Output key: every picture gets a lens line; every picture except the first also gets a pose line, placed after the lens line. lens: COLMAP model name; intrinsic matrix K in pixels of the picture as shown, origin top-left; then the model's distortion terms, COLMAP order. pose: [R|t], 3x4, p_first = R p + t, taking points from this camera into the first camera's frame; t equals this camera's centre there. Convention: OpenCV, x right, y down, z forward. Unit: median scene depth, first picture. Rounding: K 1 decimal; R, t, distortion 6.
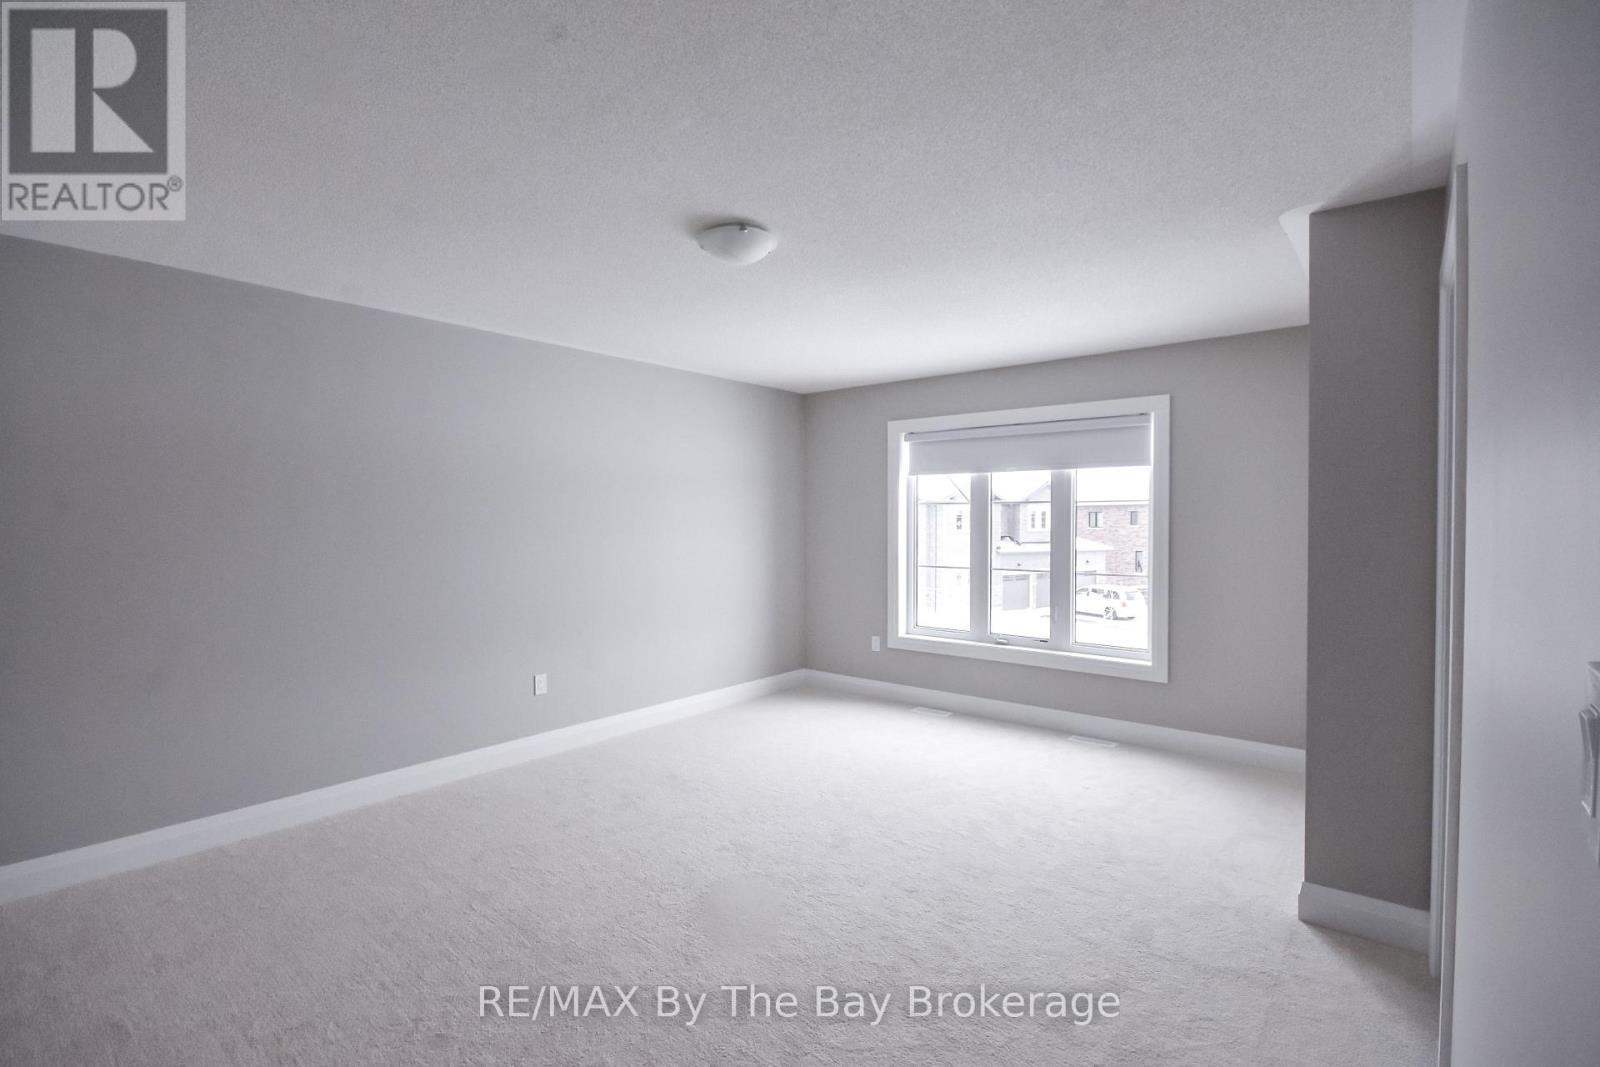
lens RADIAL K [[767.6, 0, 801.5], [0, 767.6, 528.7], [0, 0, 1]] dist [0.004662, -0.000487]
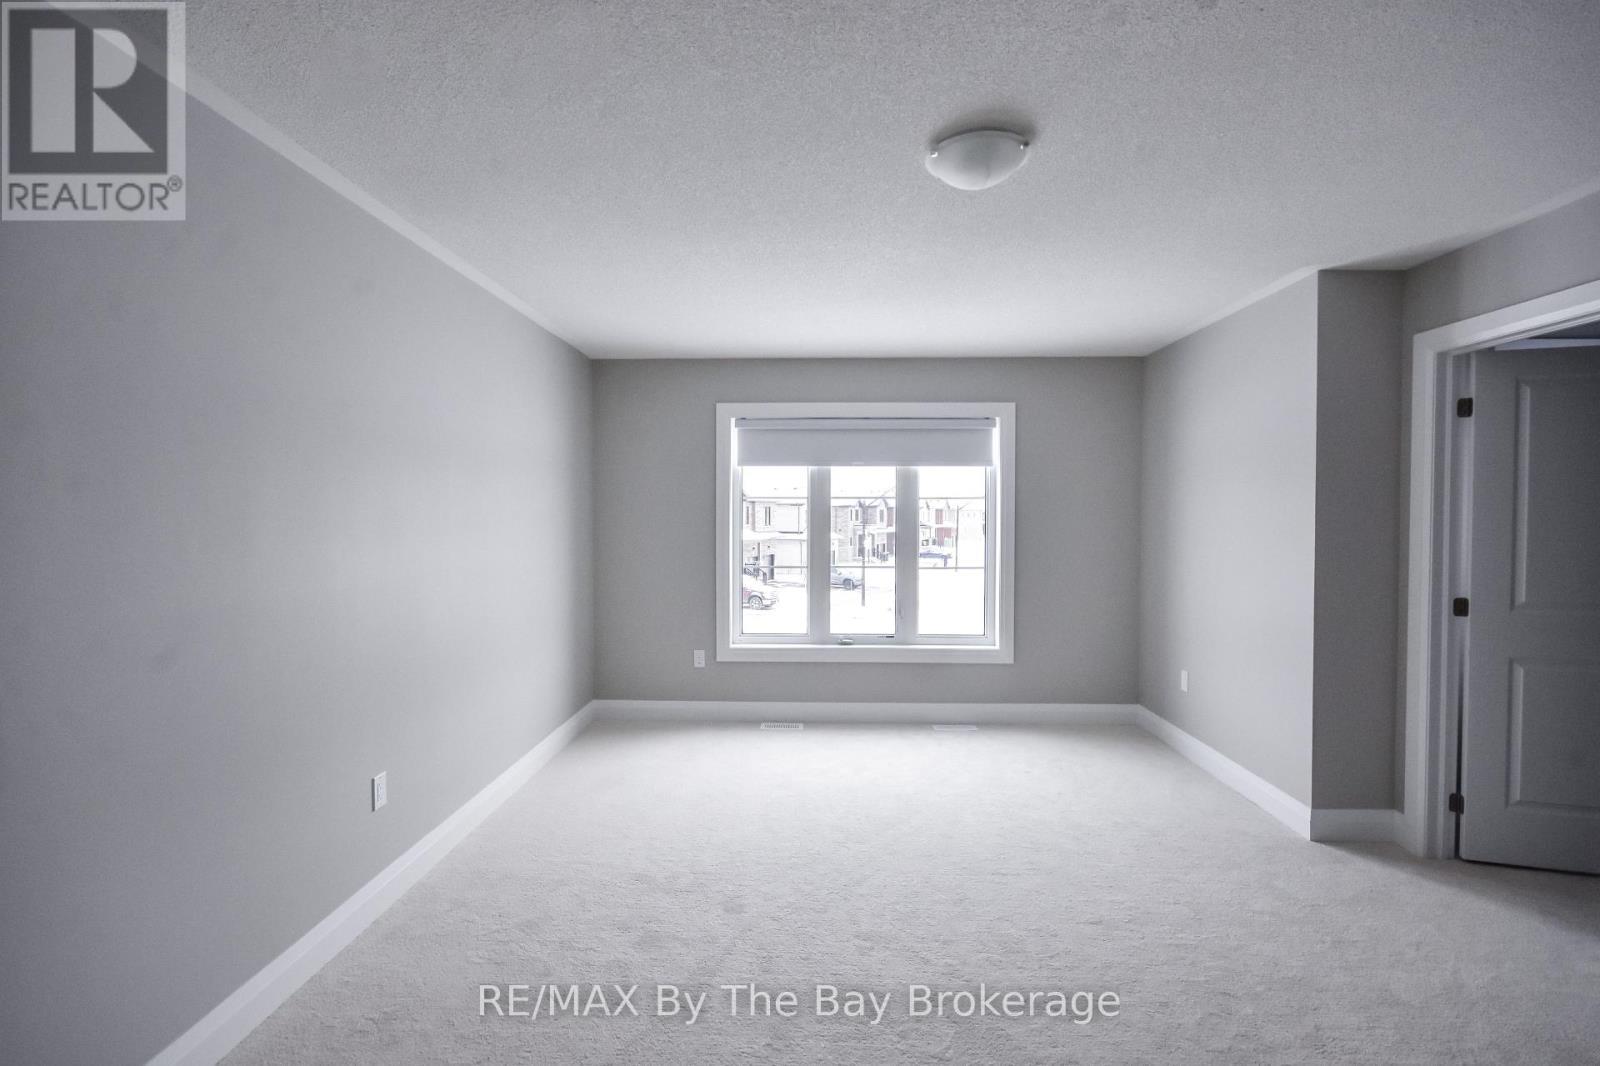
lens RADIAL K [[767.6, 0, 801.5], [0, 767.6, 528.2], [0, 0, 1]] dist [0.004662, -0.000487]
pose [[0.784033, -0.010431, 0.620632, -0.398124], [0.006212, 0.999941, 0.008957, -0.005226], [-0.620689, -0.003167, 0.784051, 0.285510]]
